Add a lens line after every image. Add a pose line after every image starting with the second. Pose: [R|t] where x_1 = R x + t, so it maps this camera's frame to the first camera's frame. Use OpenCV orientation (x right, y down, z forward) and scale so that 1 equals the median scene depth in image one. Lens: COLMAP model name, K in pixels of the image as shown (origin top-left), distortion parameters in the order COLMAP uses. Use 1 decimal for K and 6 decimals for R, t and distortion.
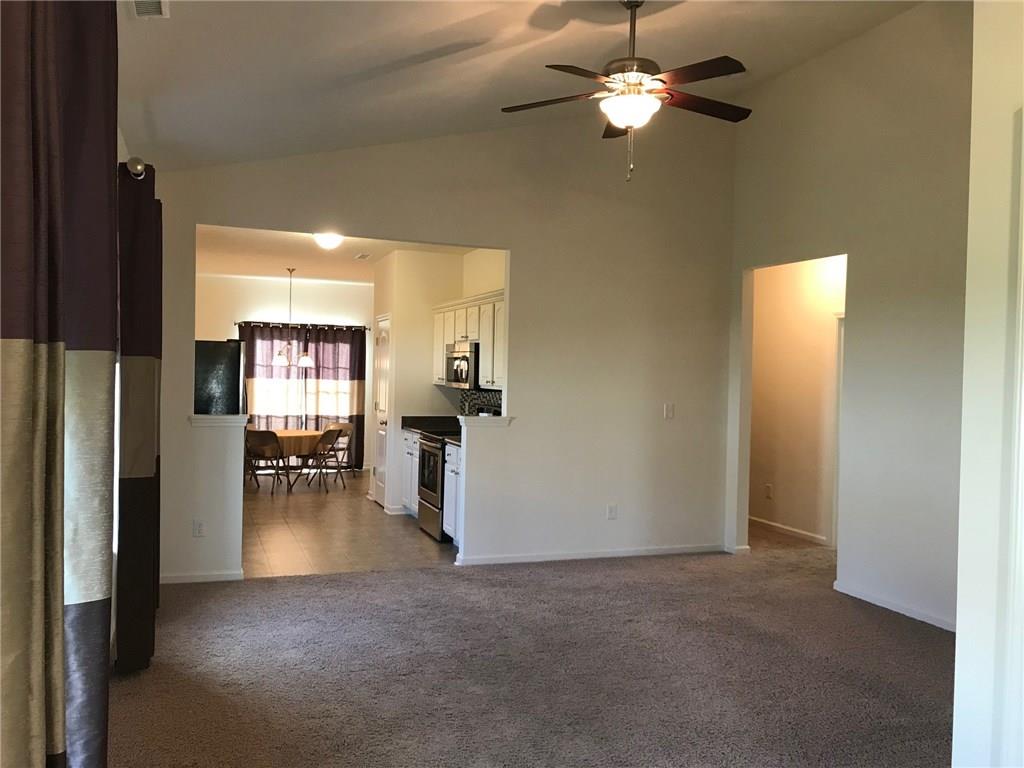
lens RADIAL K [[864.8, 0, 512.0], [0, 864.8, 384.0], [0, 0, 1]] dist [-0.007344, -0.006018]
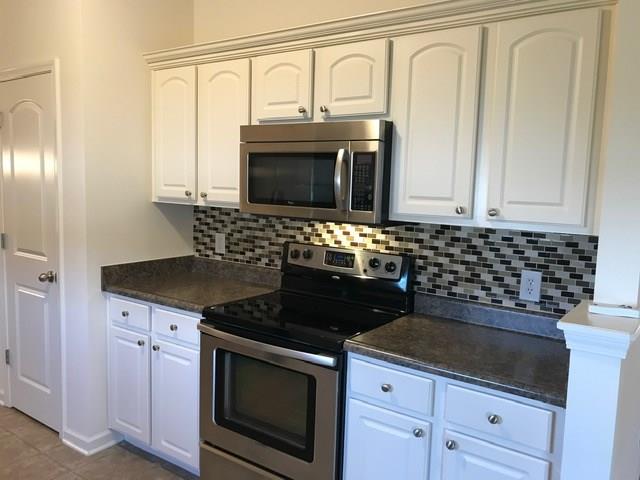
lens RADIAL K [[540.5, 0, 320.0], [0, 540.5, 240.0], [0, 0, 1]] dist [-0.007344, -0.006018]
pose [[0.830998, -0.061273, 0.552891, -0.197552], [-0.003475, 0.993324, 0.115306, -0.016062], [-0.556265, -0.097740, 0.825237, 0.671141]]
